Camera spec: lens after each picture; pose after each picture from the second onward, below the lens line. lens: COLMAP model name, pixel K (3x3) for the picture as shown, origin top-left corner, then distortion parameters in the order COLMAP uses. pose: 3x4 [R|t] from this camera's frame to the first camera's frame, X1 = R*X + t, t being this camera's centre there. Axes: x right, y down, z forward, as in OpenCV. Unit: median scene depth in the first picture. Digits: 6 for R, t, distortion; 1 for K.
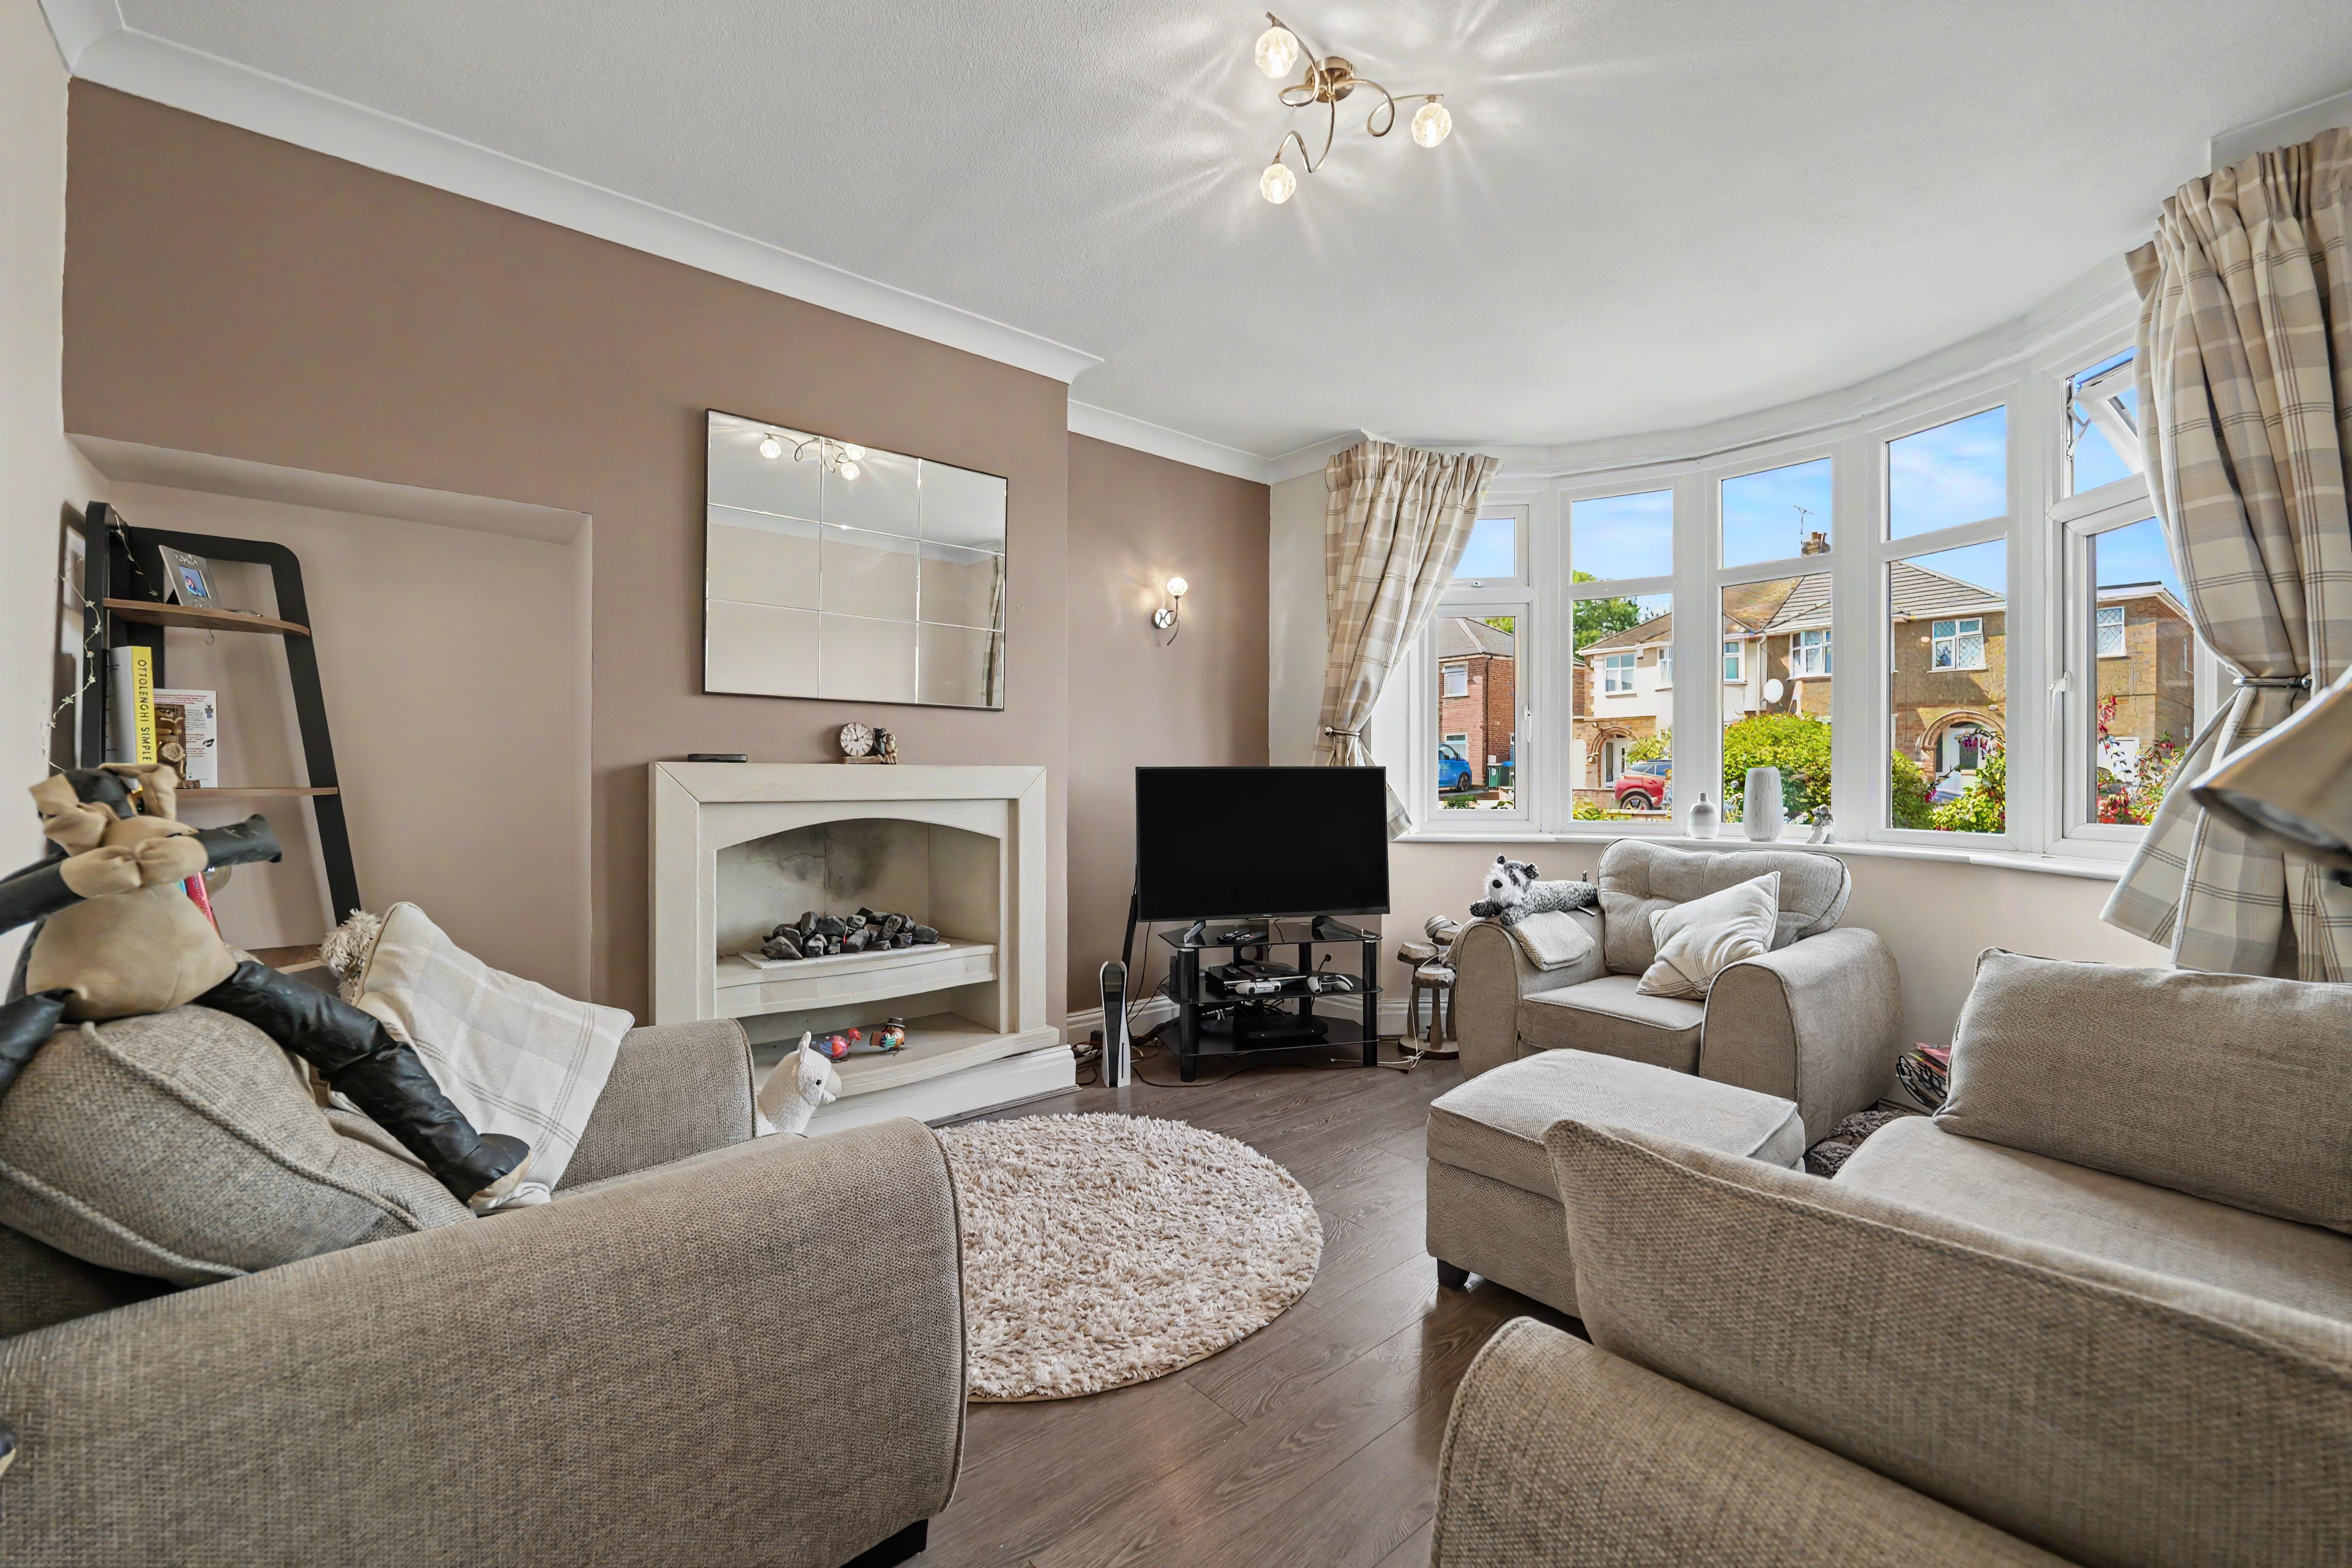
lens RADIAL K [[963.0, 0, 1172.3], [0, 963.0, 774.0], [0, 0, 1]] dist [-0.010485, -0.000405]
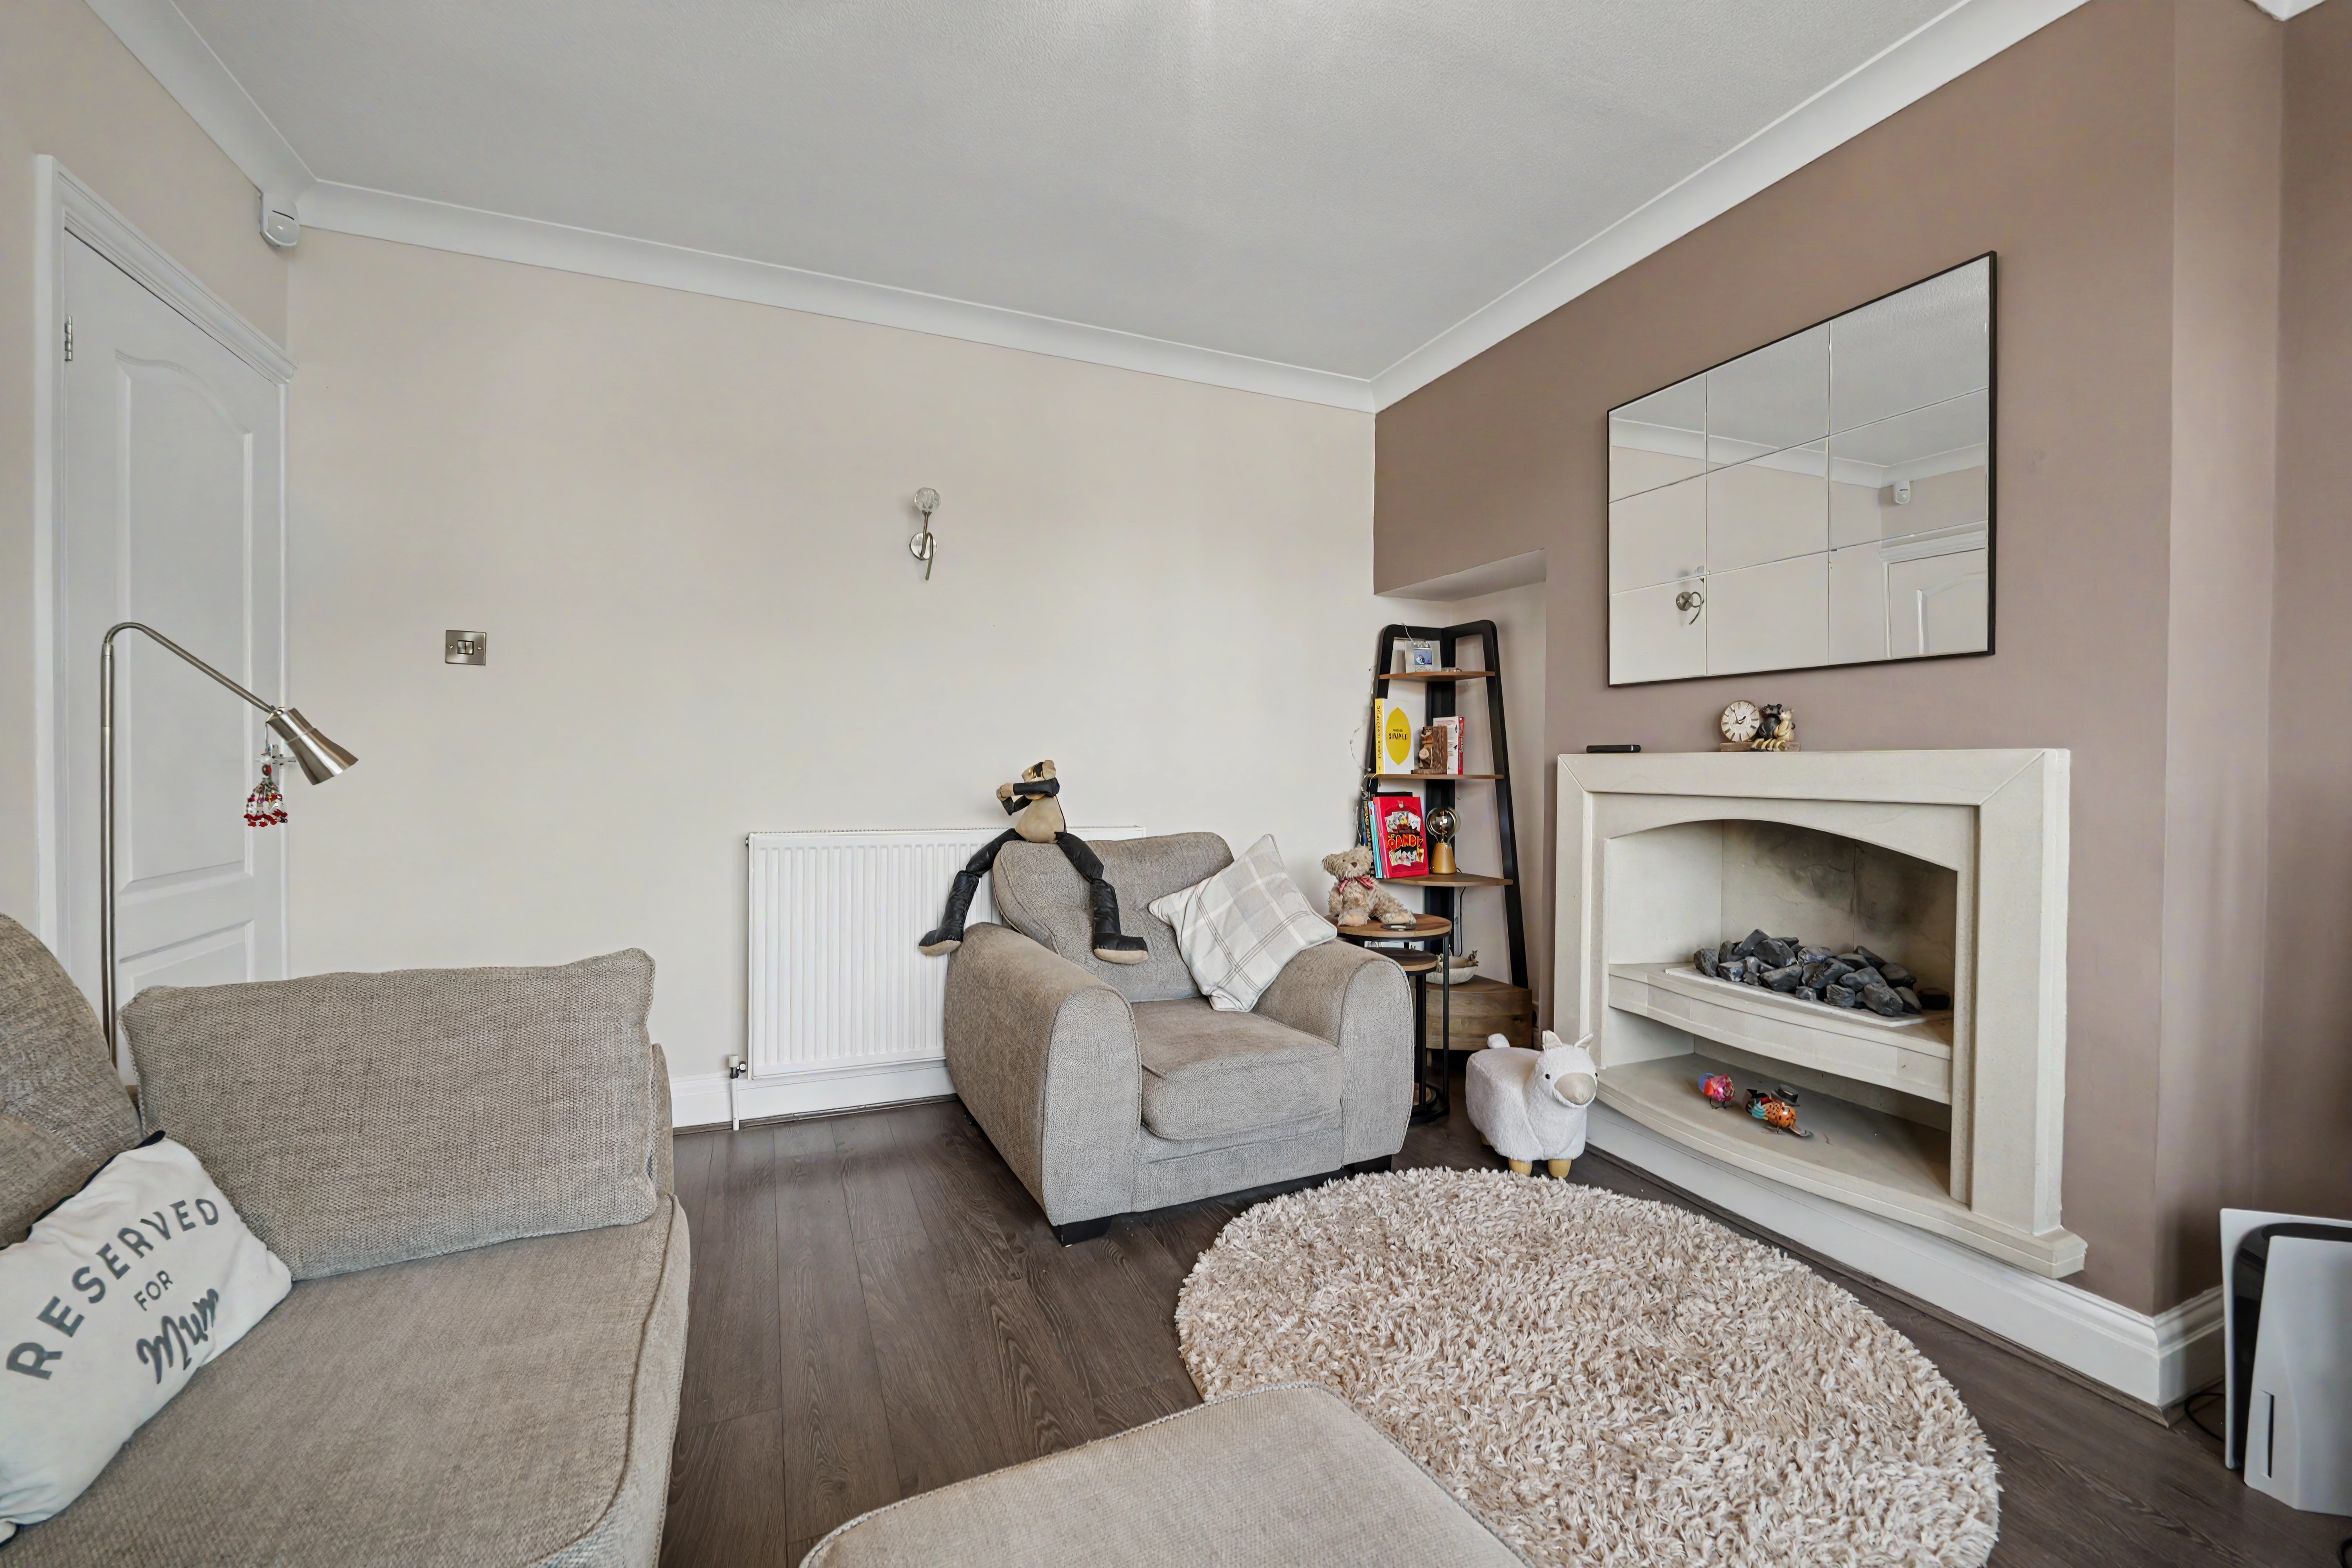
lens RADIAL K [[963.0, 0, 1179.5], [0, 963.0, 777.8], [0, 0, 1]] dist [-0.010485, -0.000405]
pose [[-0.290203, 0.003802, -0.956958, 0.560024], [-0.007033, 0.999957, 0.006106, 0.009557], [0.956939, 0.008503, -0.290163, 0.753580]]
